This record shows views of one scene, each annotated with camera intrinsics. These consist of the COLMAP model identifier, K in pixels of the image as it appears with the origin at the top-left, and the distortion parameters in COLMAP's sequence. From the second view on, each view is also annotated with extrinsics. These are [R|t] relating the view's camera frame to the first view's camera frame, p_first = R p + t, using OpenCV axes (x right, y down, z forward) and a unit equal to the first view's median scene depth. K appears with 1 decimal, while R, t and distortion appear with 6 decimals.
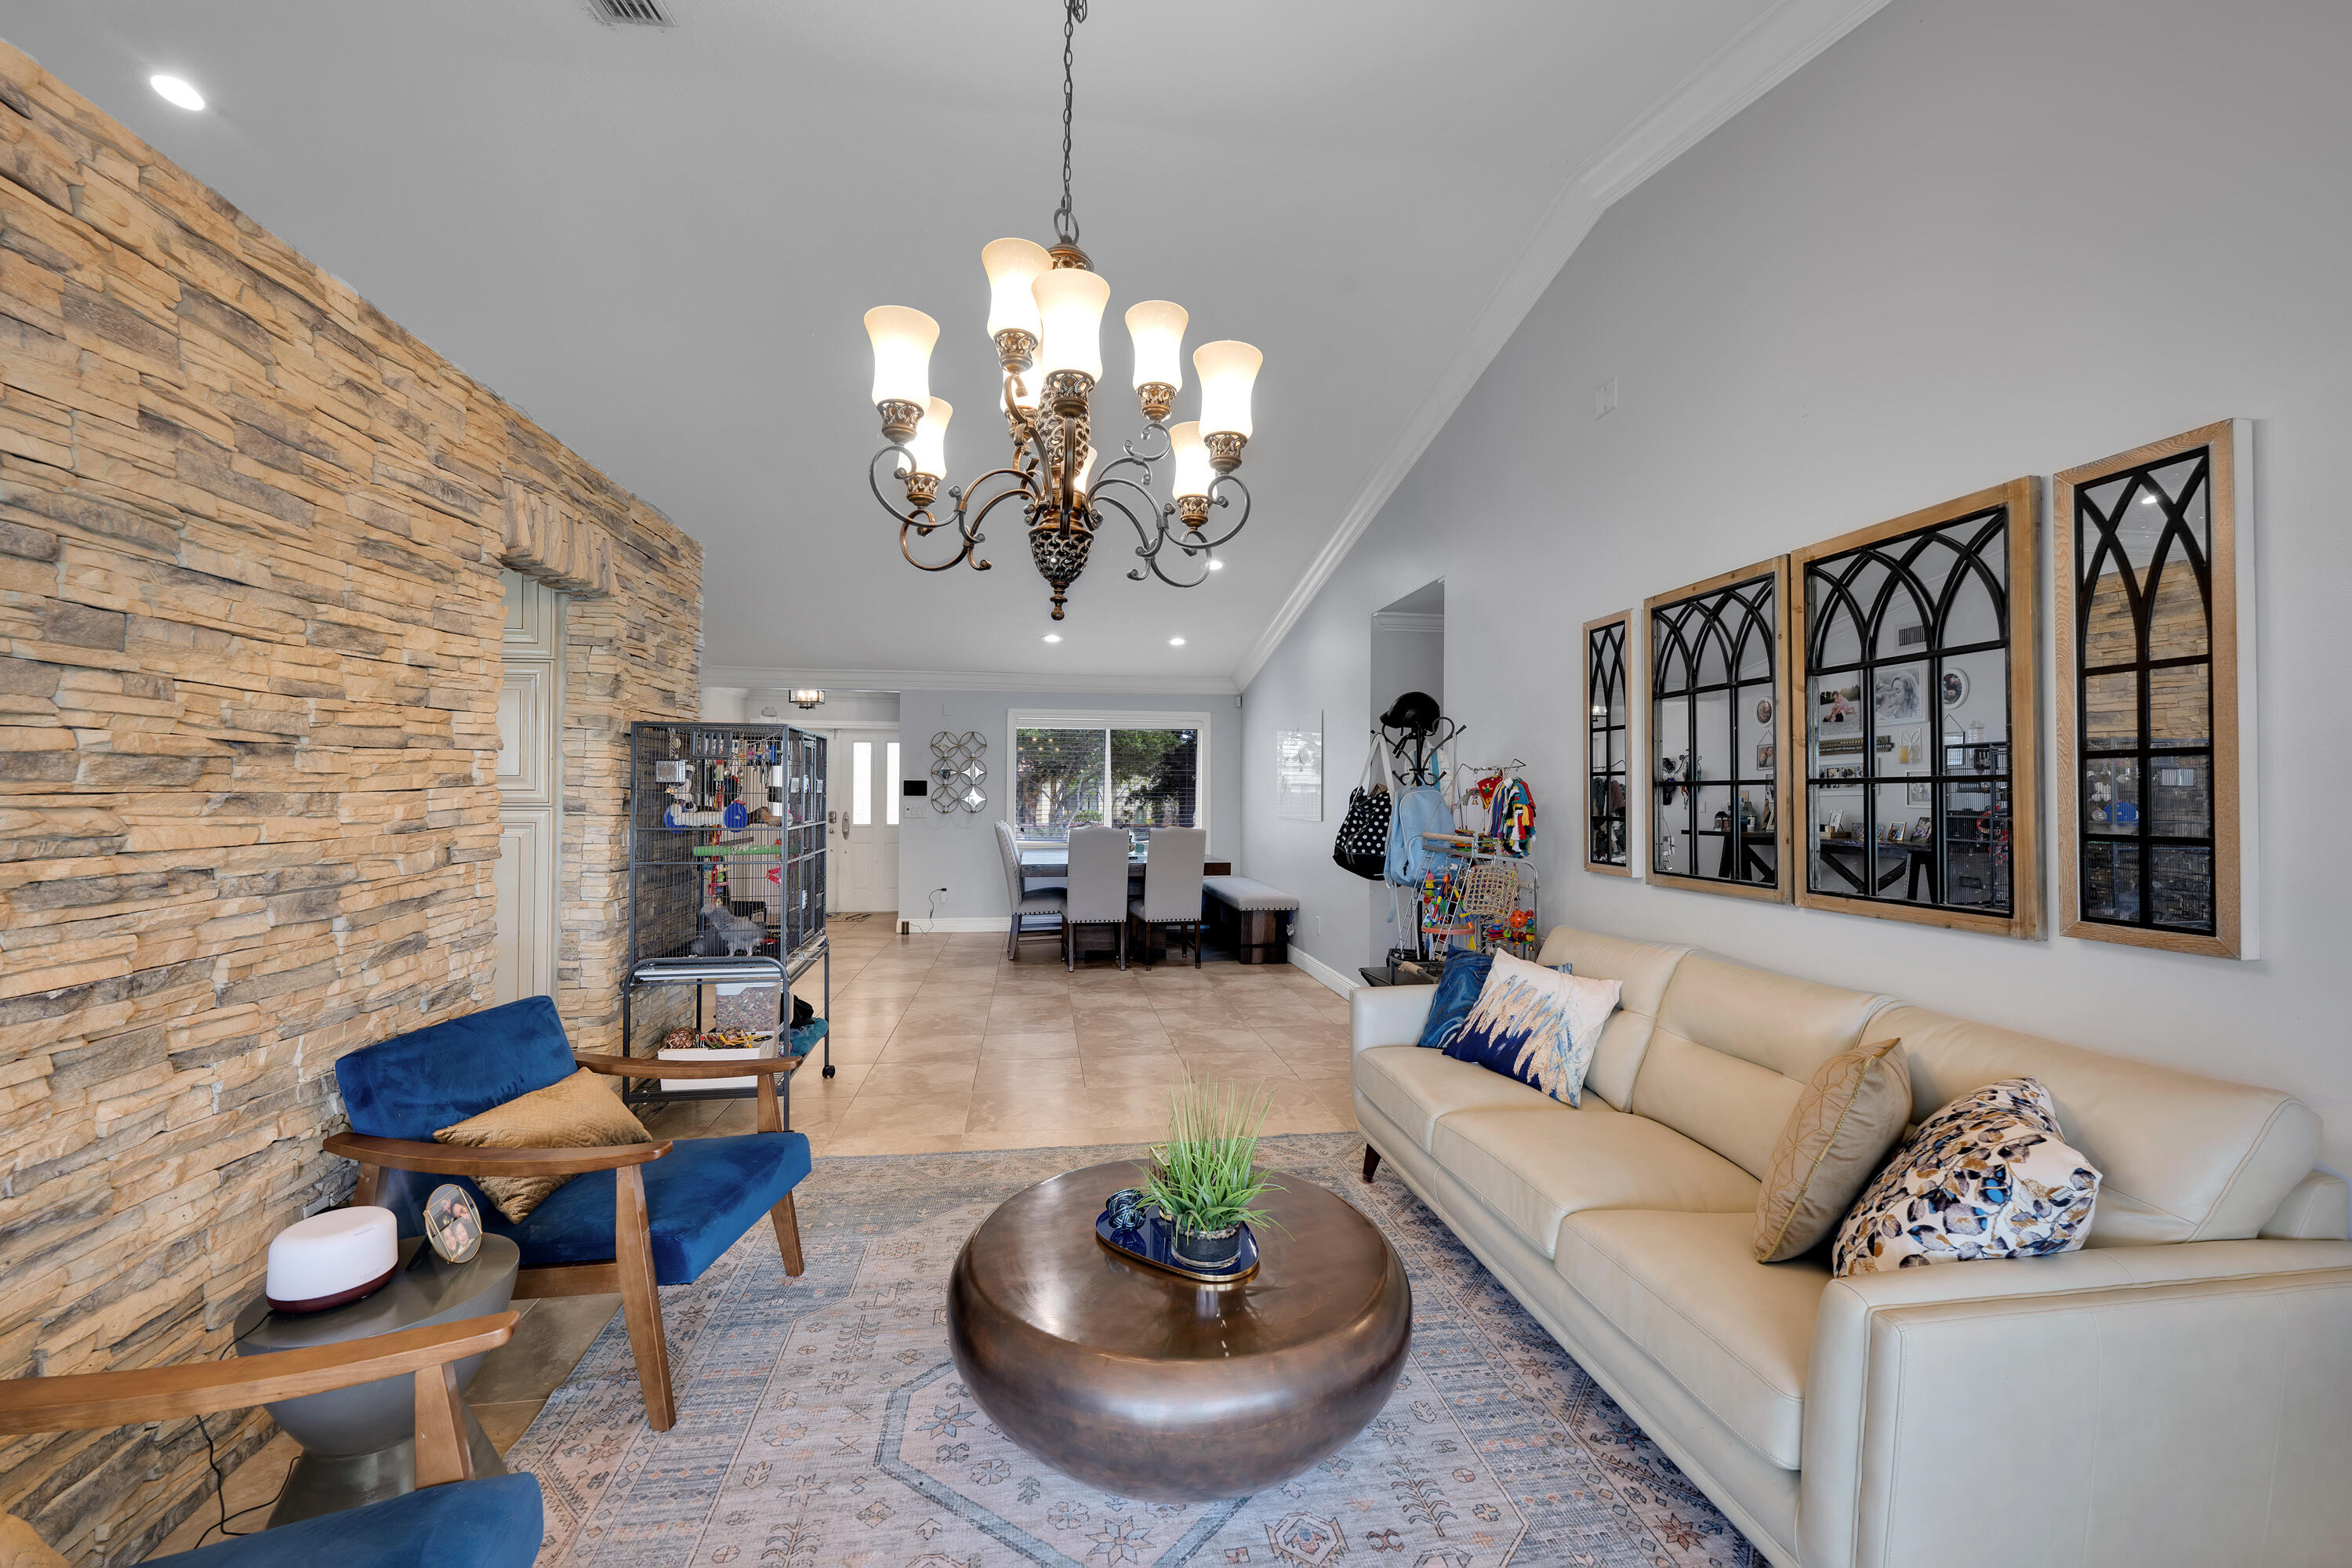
lens RADIAL K [[916.6, 0, 1176.0], [0, 916.6, 784.0], [0, 0, 1]] dist [-0.000184, 0.000004]
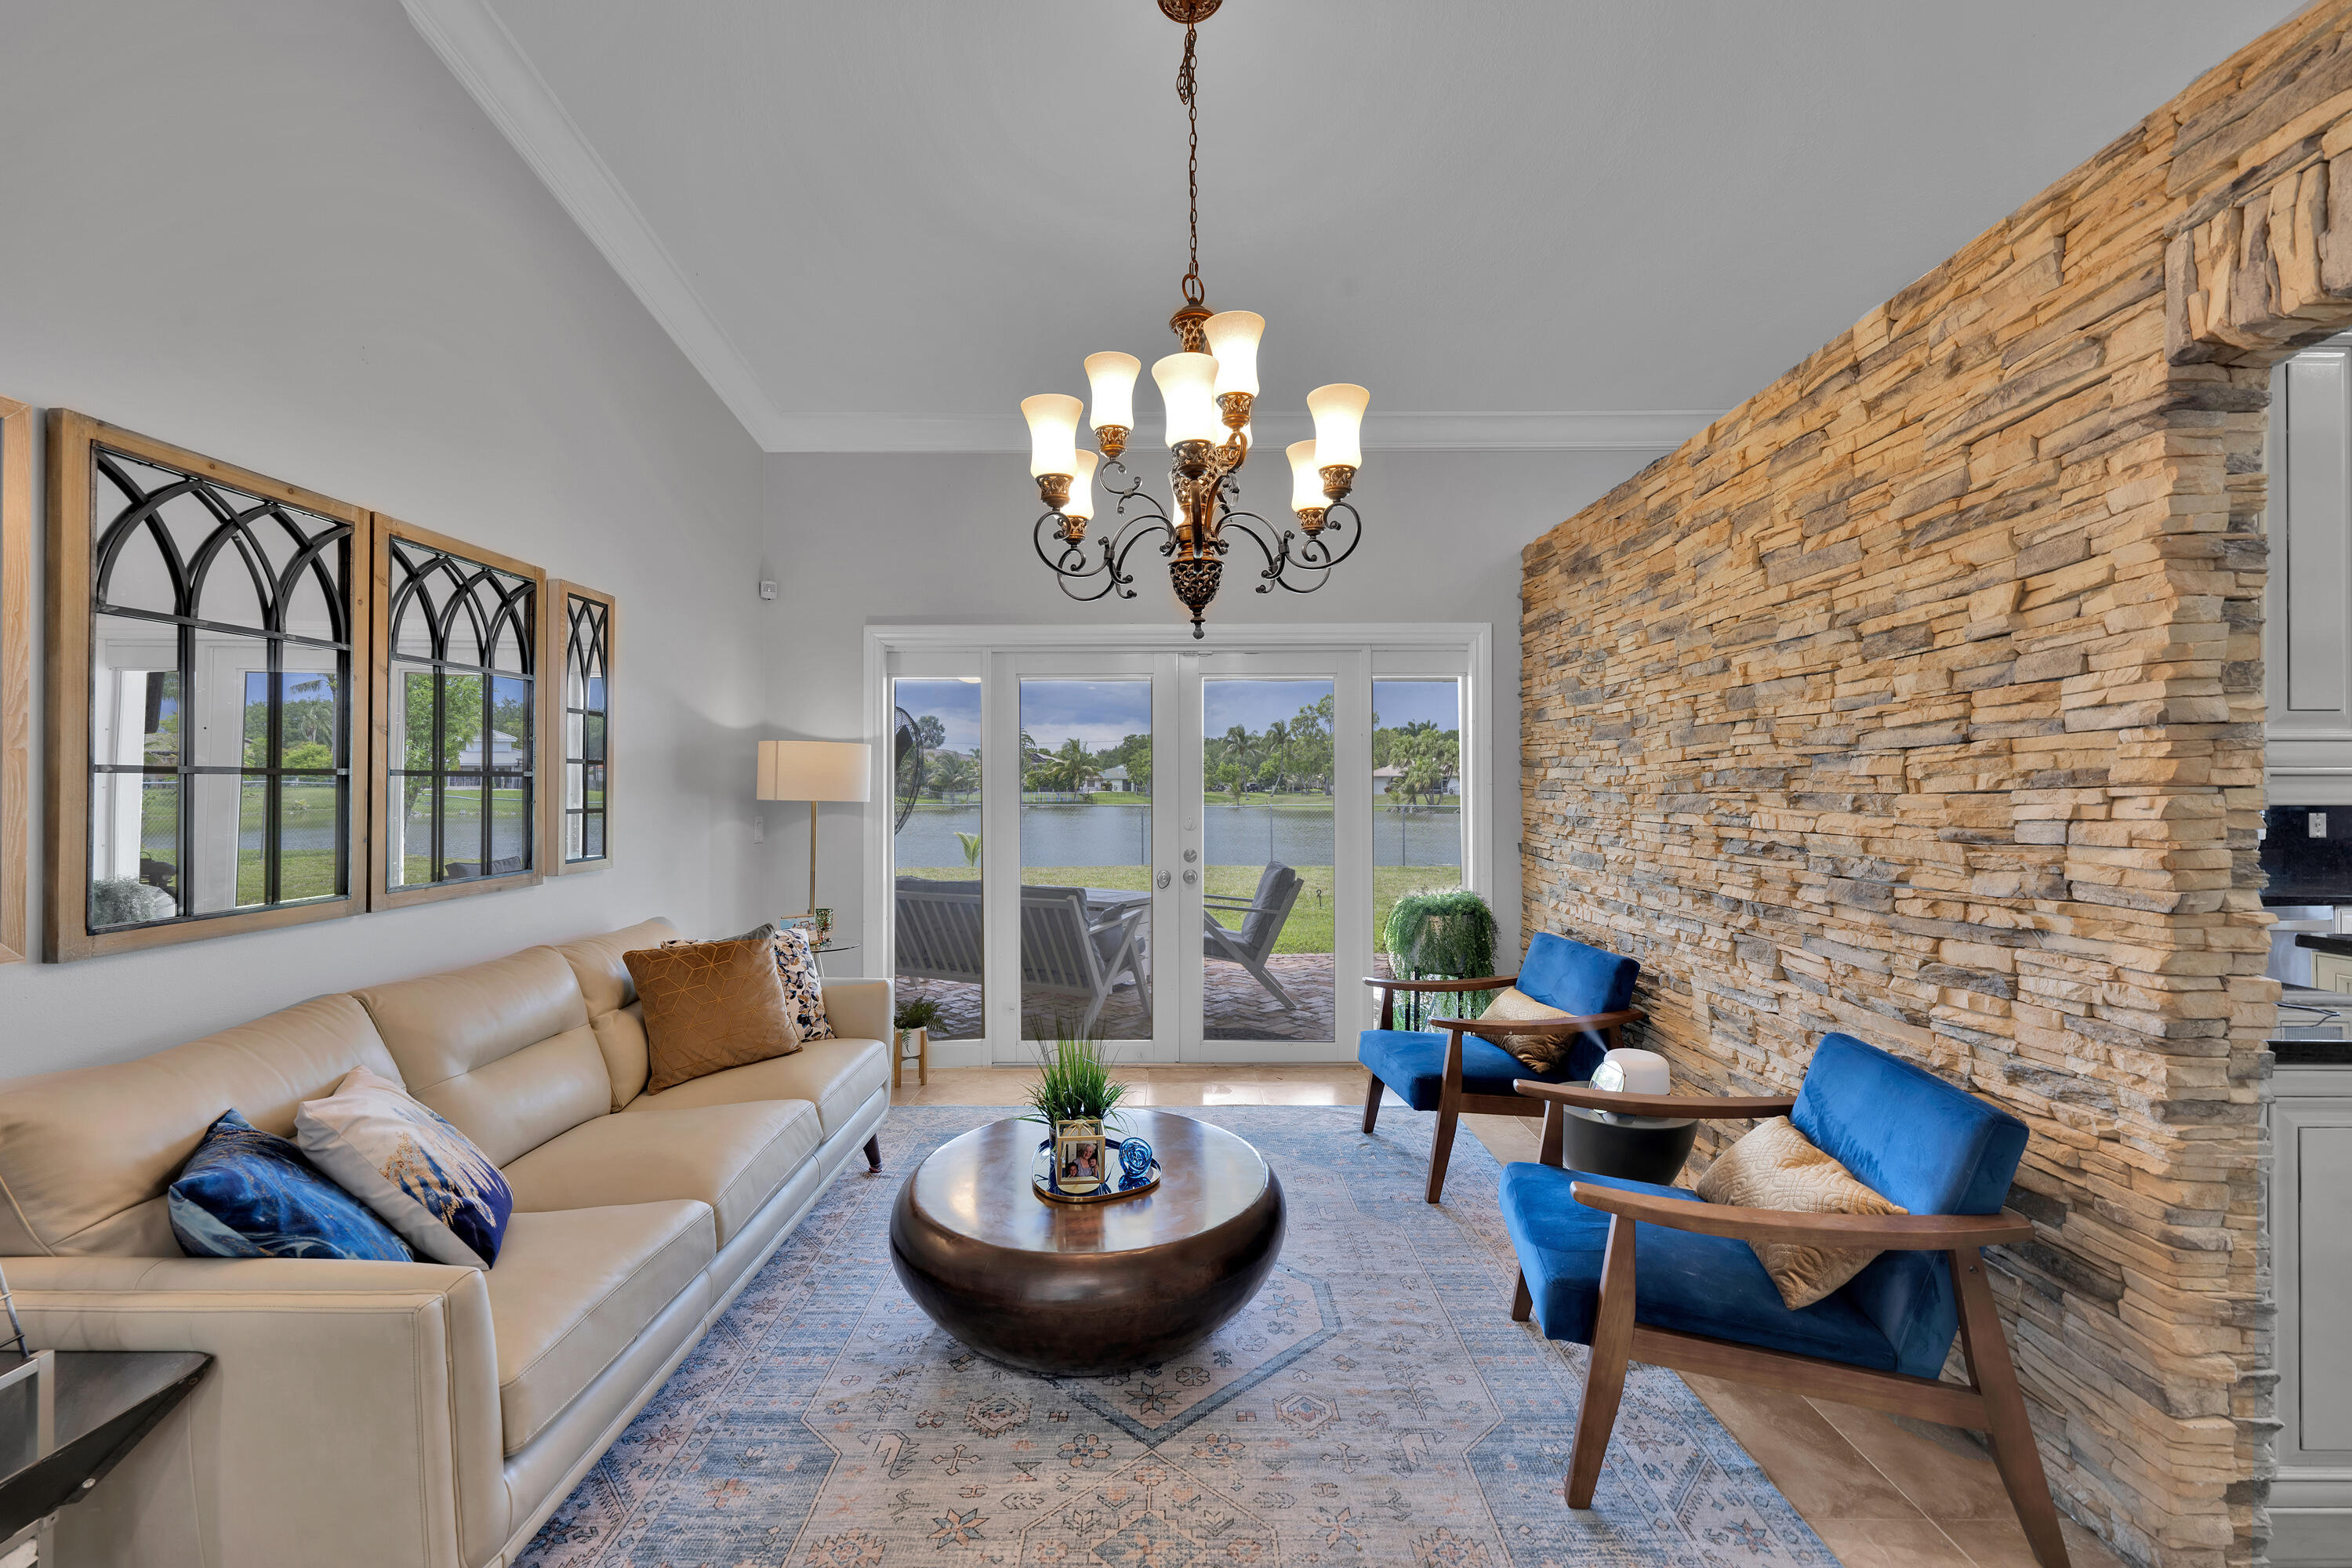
lens RADIAL K [[947.0, 0, 1152.4], [0, 947.0, 779.3], [0, 0, 1]] dist [-0.000558, -0.000251]
pose [[-0.984366, -0.005087, 0.176059, -0.267526], [-0.007683, 0.999872, -0.014067, 0.013498], [-0.175965, -0.015200, -0.984279, 2.063388]]
